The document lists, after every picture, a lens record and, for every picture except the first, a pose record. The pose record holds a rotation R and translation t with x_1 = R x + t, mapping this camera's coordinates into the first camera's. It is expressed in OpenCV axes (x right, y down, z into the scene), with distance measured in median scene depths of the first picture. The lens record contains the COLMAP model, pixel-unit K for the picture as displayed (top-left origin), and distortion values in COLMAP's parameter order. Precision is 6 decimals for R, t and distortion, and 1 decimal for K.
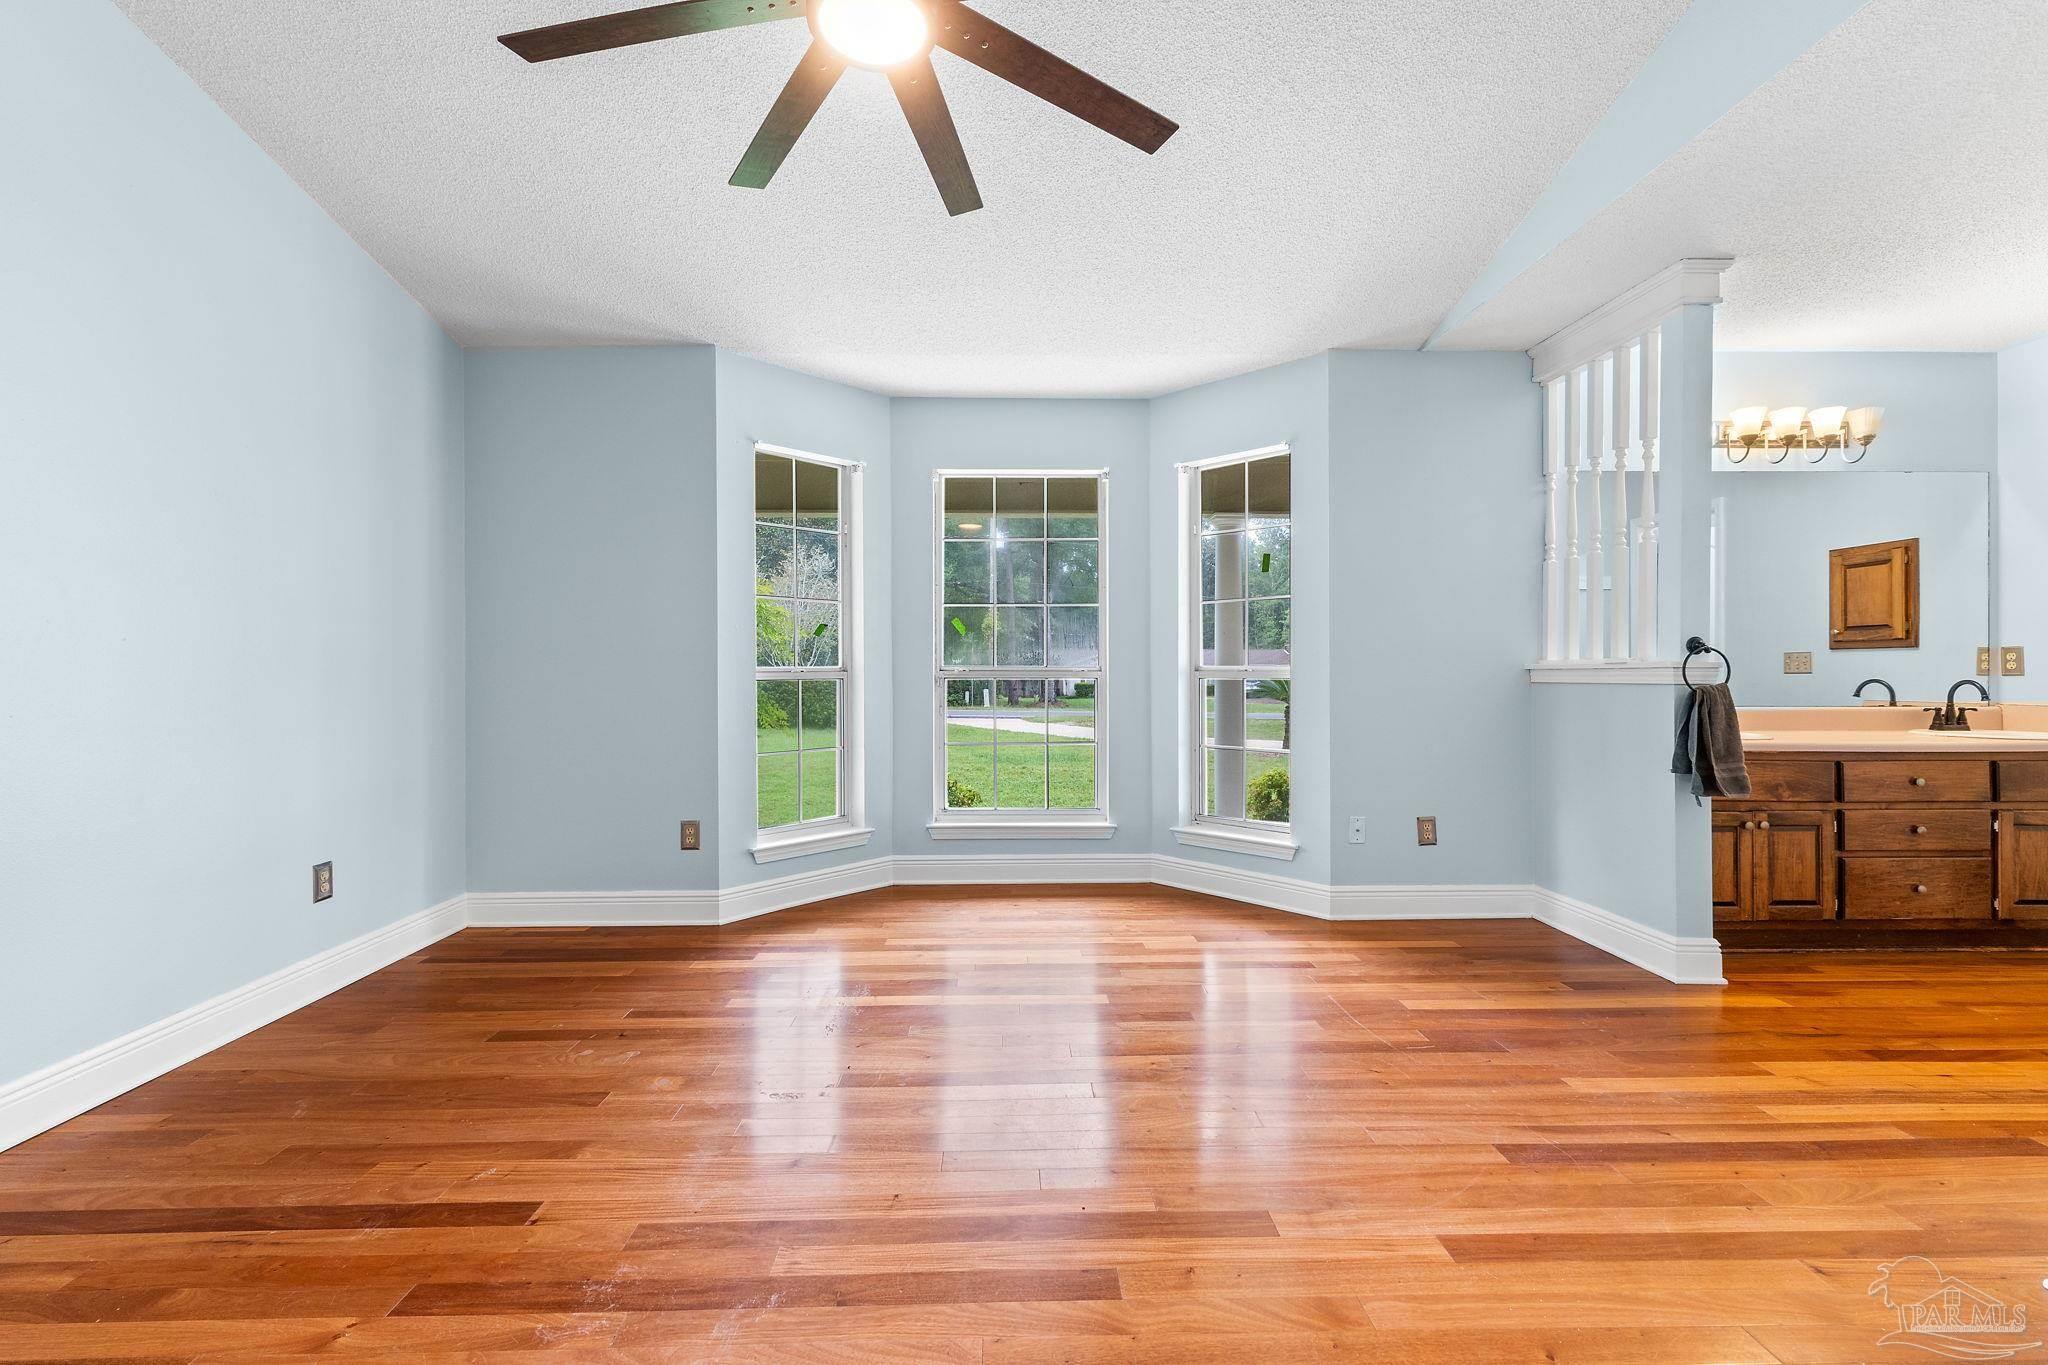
lens RADIAL K [[856.3, 0, 1016.5], [0, 856.3, 680.6], [0, 0, 1]] dist [0.003811, -0.000307]
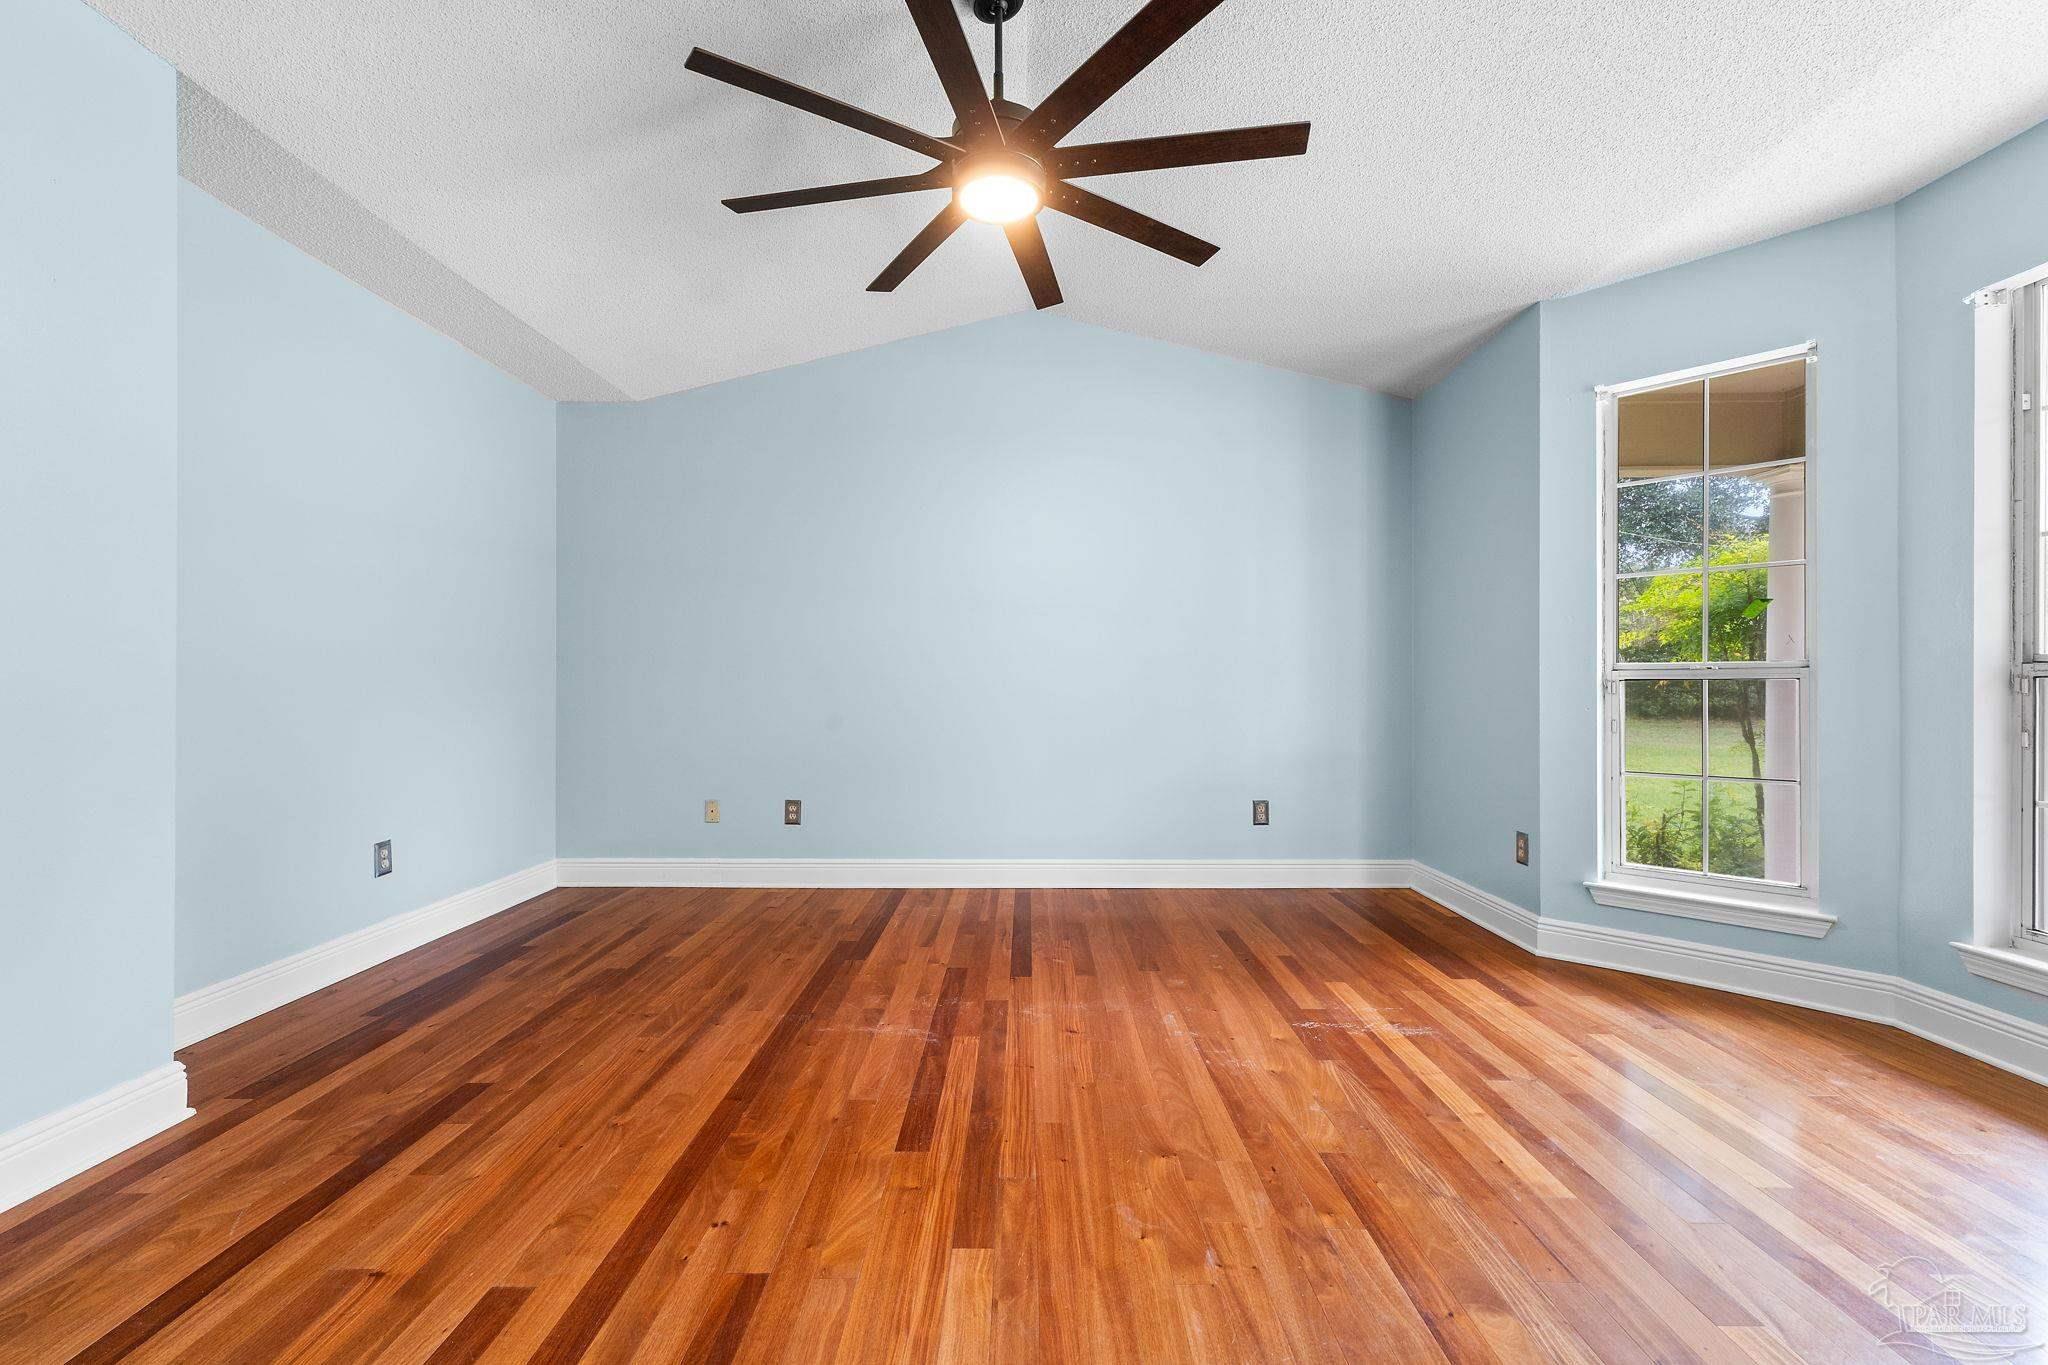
lens RADIAL K [[856.3, 0, 1016.5], [0, 856.3, 680.6], [0, 0, 1]] dist [0.003811, -0.000307]
pose [[-0.035024, -0.003632, -0.999380, 0.618575], [-0.009450, 0.999950, -0.003303, 0.009887], [0.999342, 0.009328, -0.035057, 0.541429]]
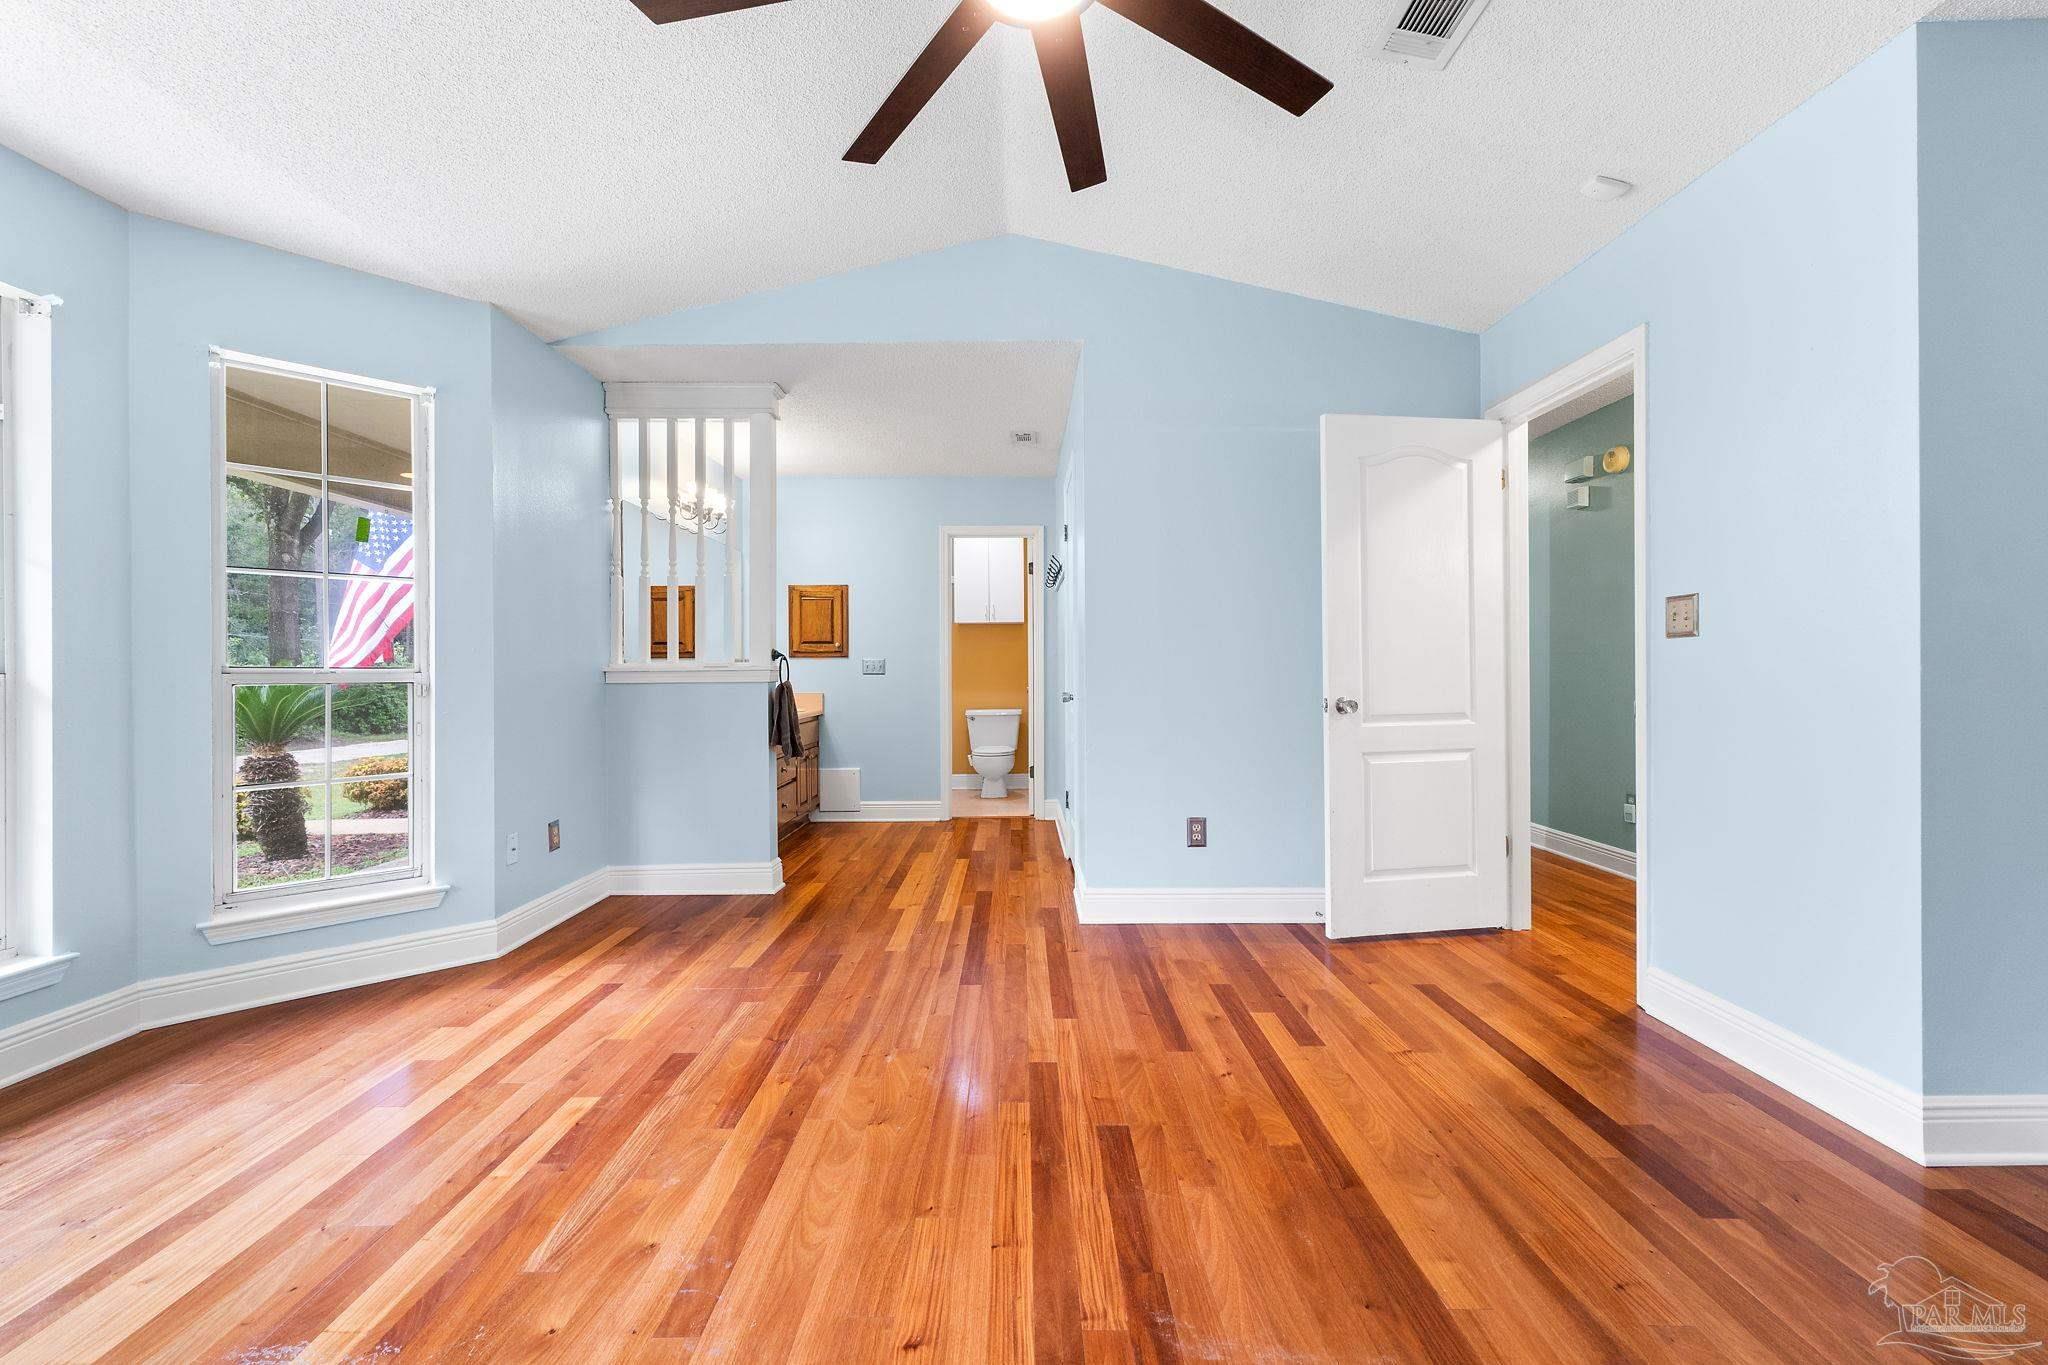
lens RADIAL K [[856.3, 0, 1016.5], [0, 856.3, 680.6], [0, 0, 1]] dist [0.003811, -0.000307]
pose [[0.029978, -0.007541, 0.999522, -0.556035], [0.014540, 0.999869, 0.007107, -0.001983], [-0.999445, 0.014320, 0.030084, 0.500427]]
